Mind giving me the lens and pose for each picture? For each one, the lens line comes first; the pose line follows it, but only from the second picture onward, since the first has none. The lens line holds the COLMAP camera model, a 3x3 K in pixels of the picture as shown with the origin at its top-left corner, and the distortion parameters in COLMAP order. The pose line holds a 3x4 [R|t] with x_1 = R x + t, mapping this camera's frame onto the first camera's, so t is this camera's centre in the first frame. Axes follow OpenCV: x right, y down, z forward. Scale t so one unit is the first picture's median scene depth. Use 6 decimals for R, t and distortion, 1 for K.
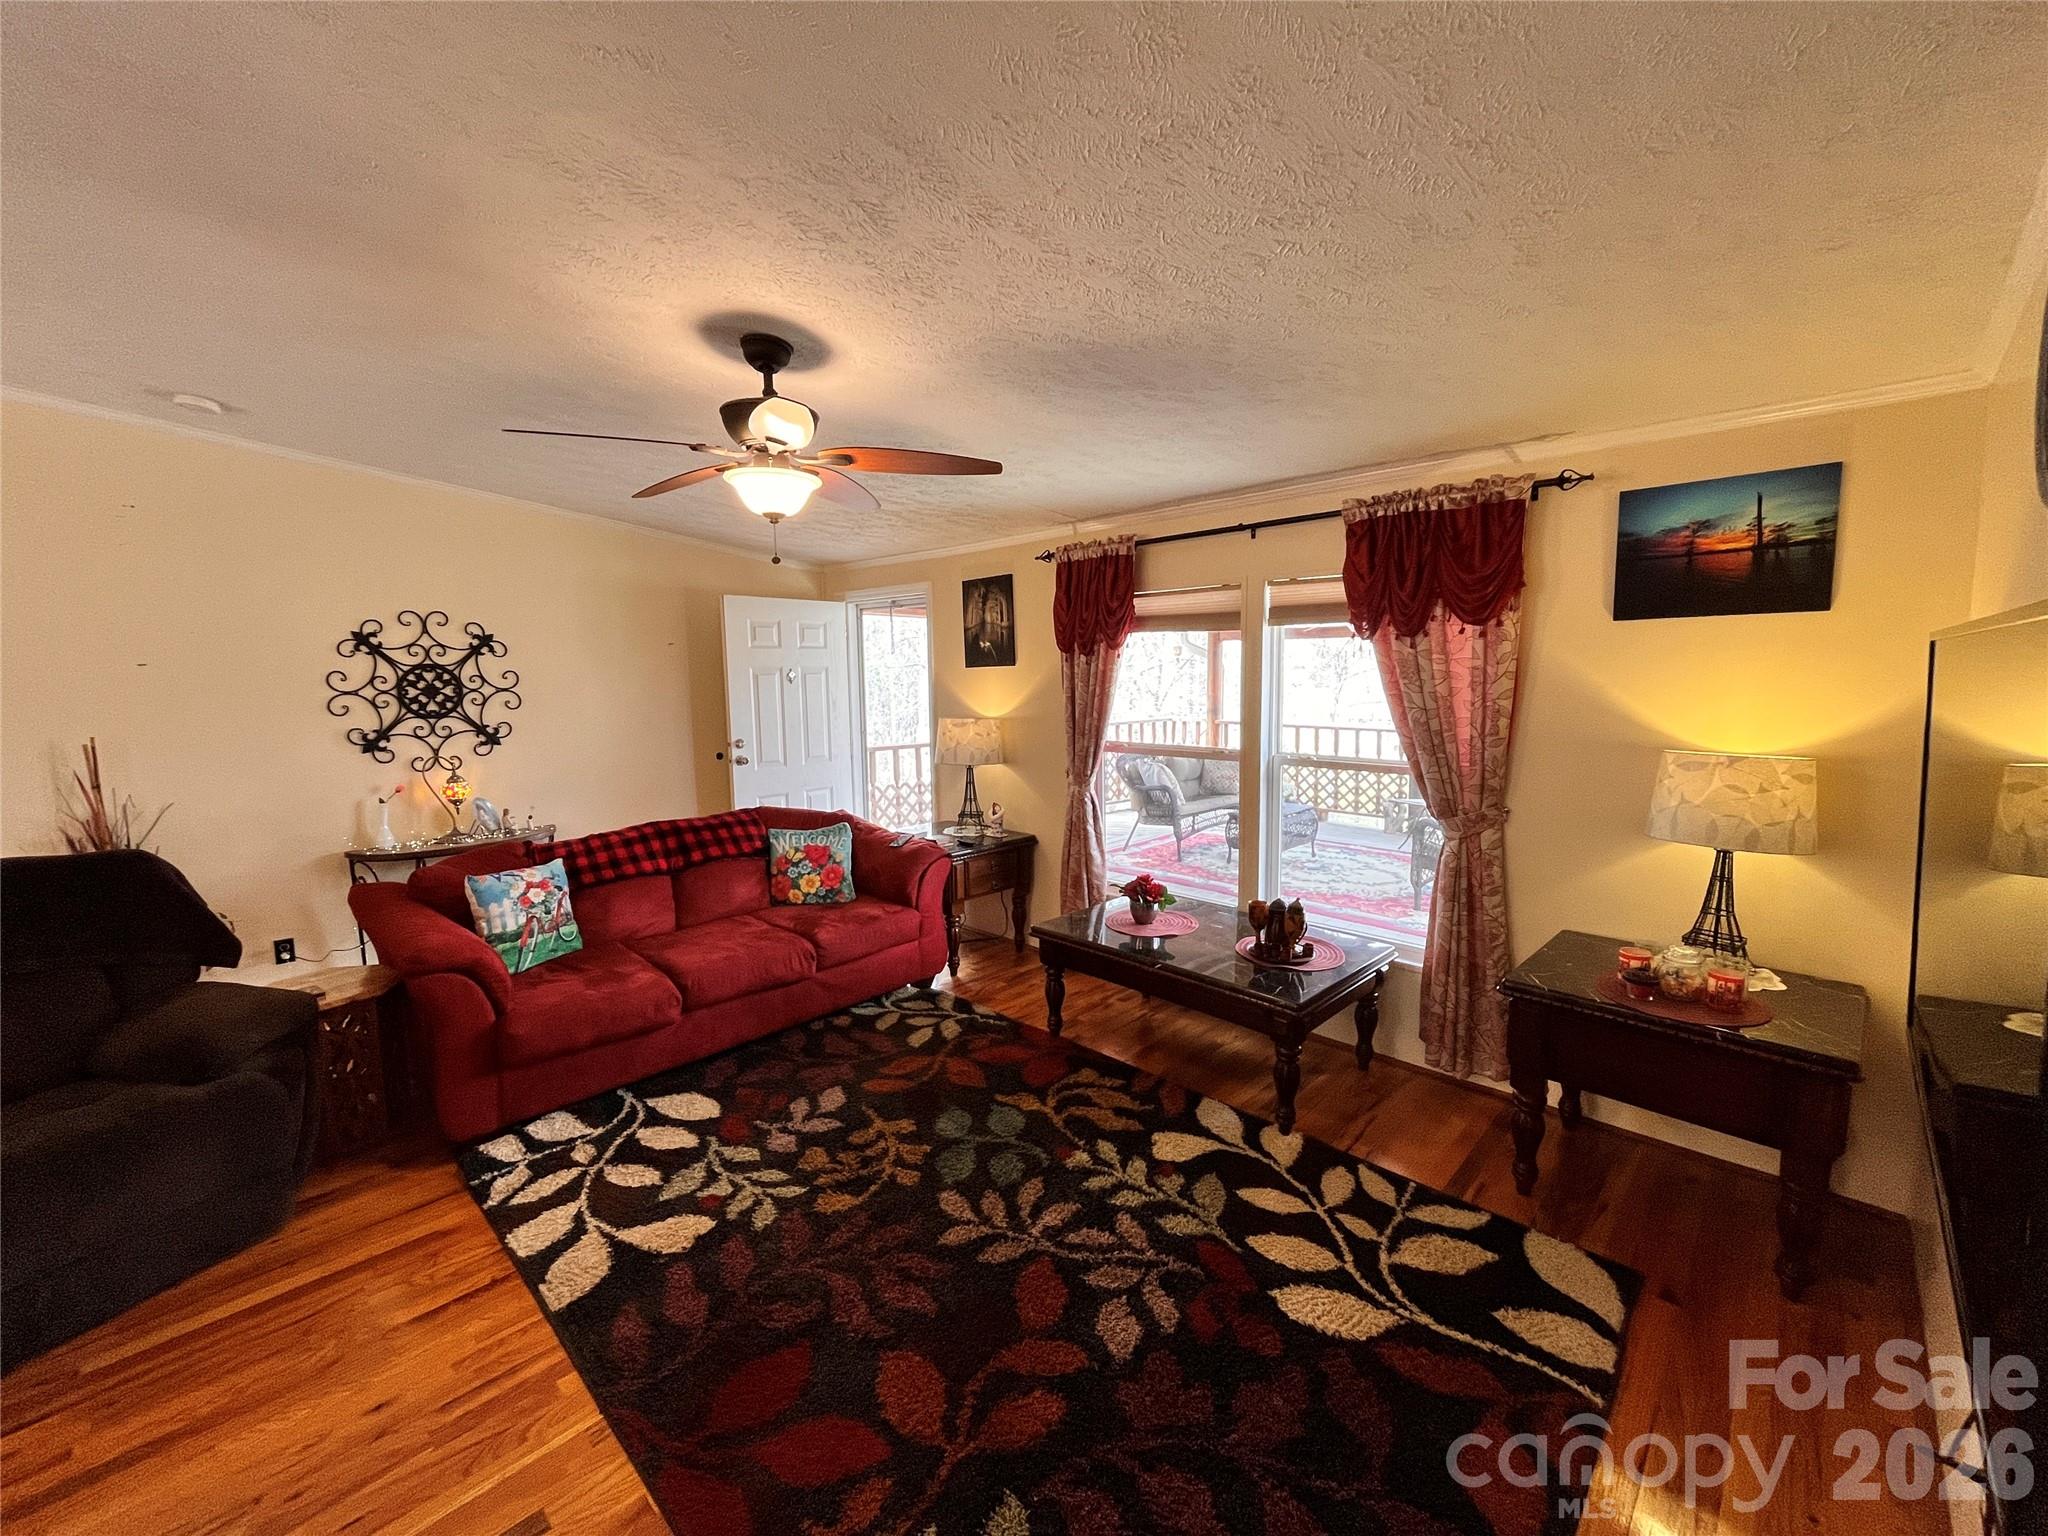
lens RADIAL K [[831.6, 0, 1029.2], [0, 831.6, 766.3], [0, 0, 1]] dist [-0.002011, -0.000404]
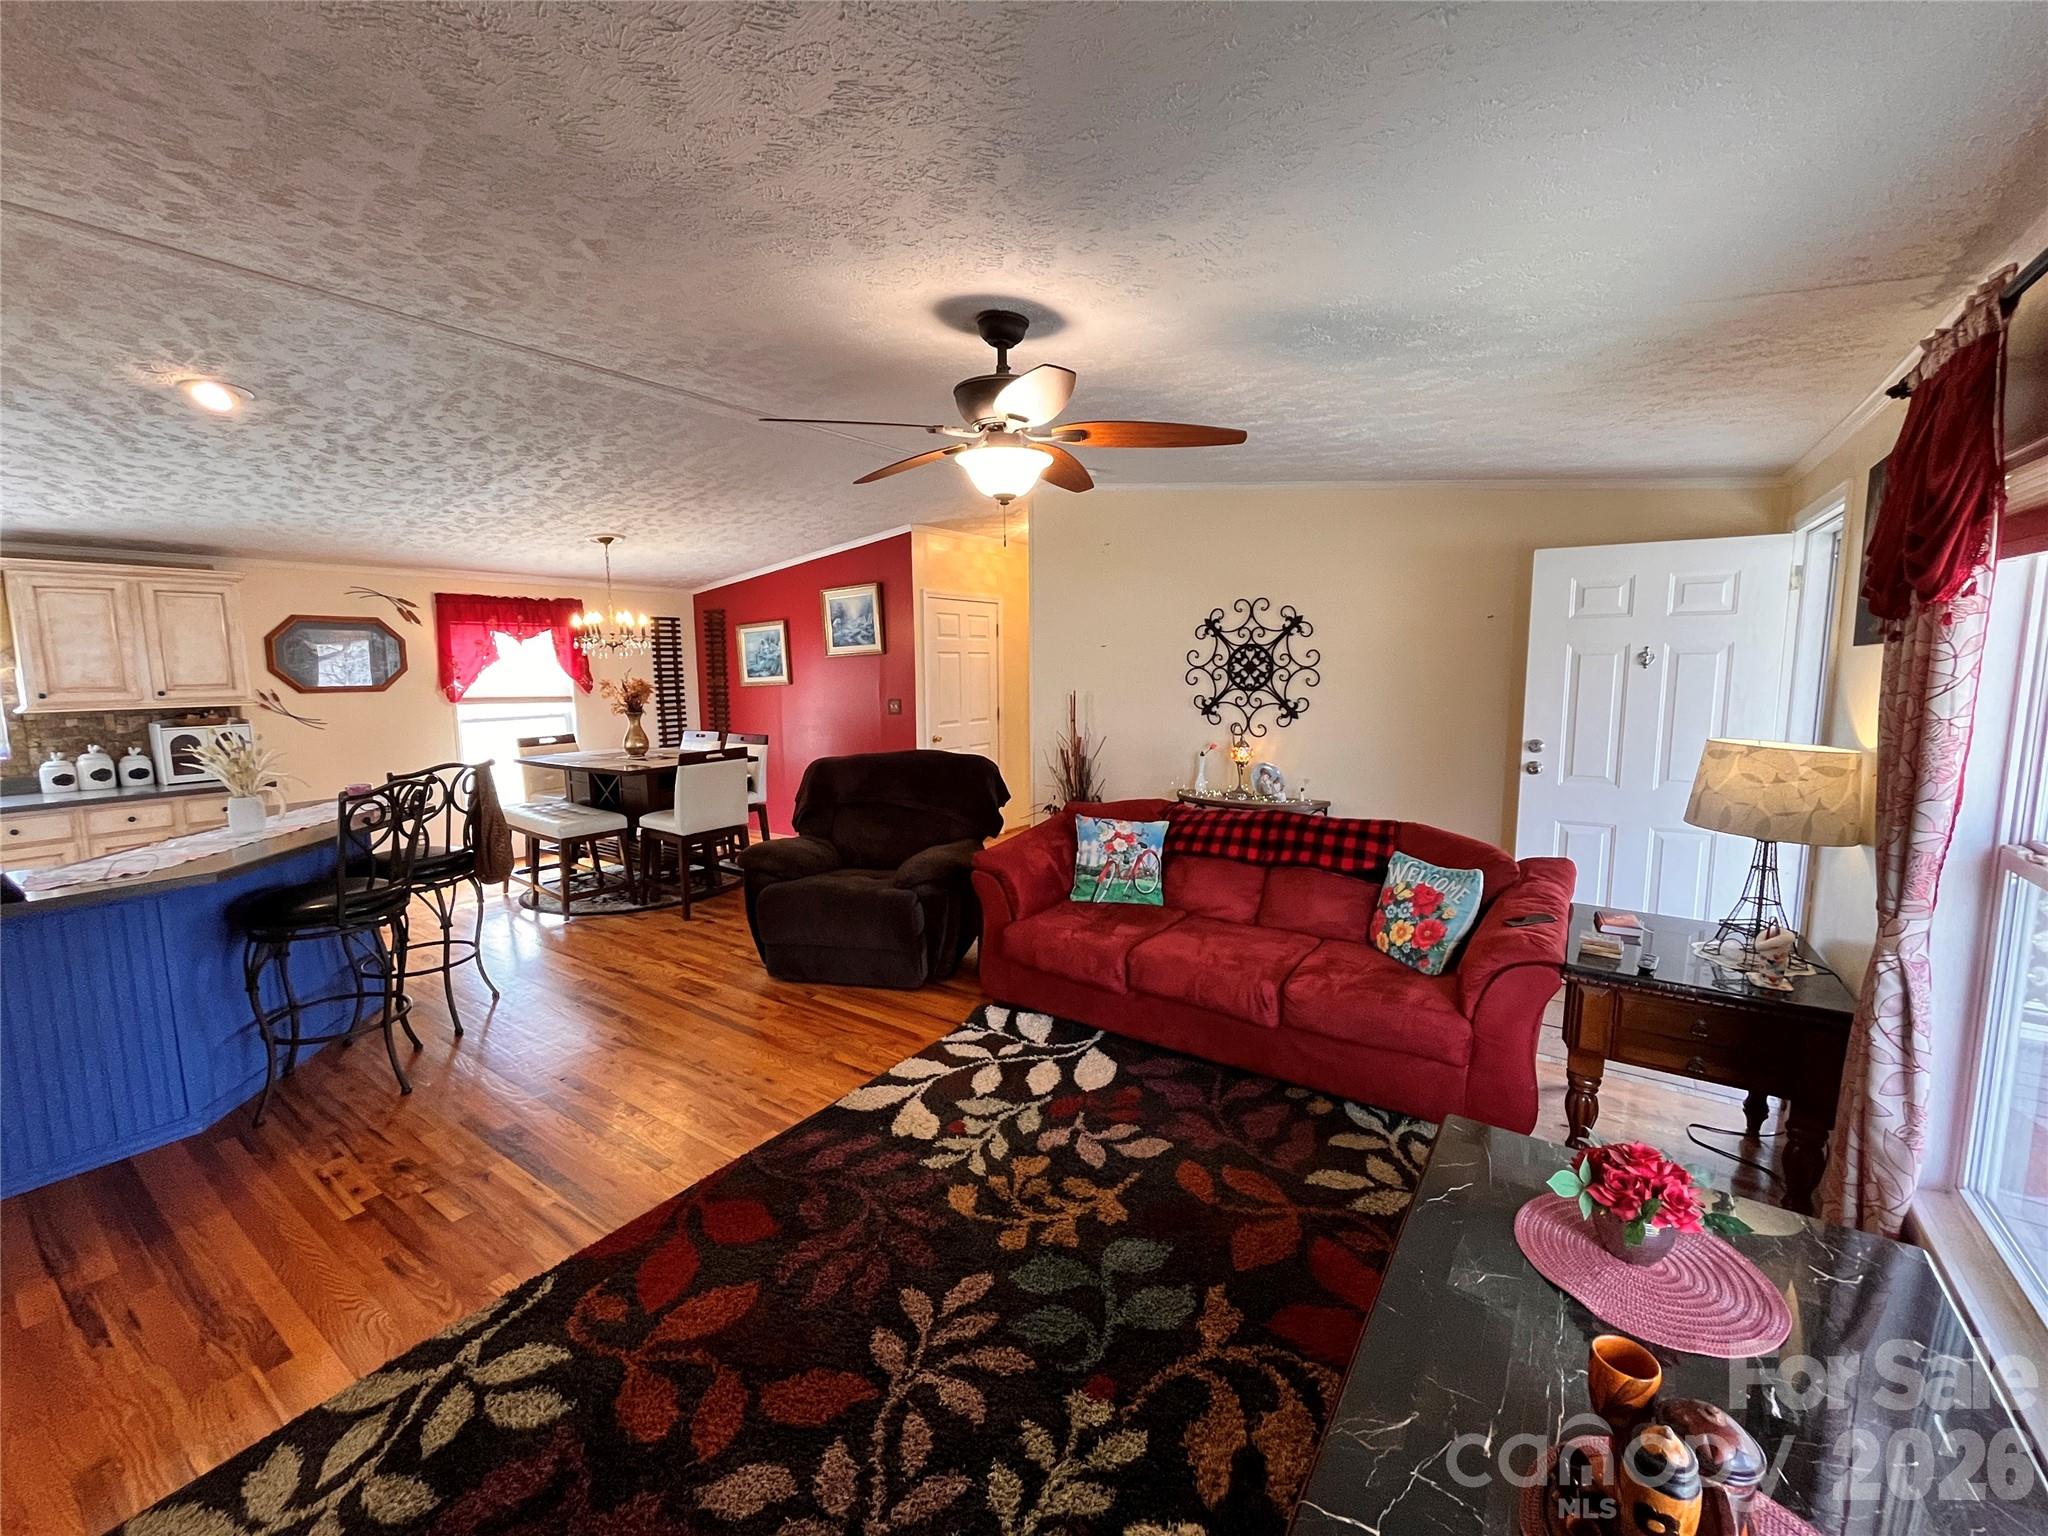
lens RADIAL K [[831.6, 0, 1024.0], [0, 831.6, 765.8], [0, 0, 1]] dist [-0.002011, -0.000404]
pose [[0.155925, 0.139630, -0.977850, 0.523892], [-0.106432, 0.986570, 0.123903, -0.086918], [0.982018, 0.084755, 0.168692, 0.672666]]
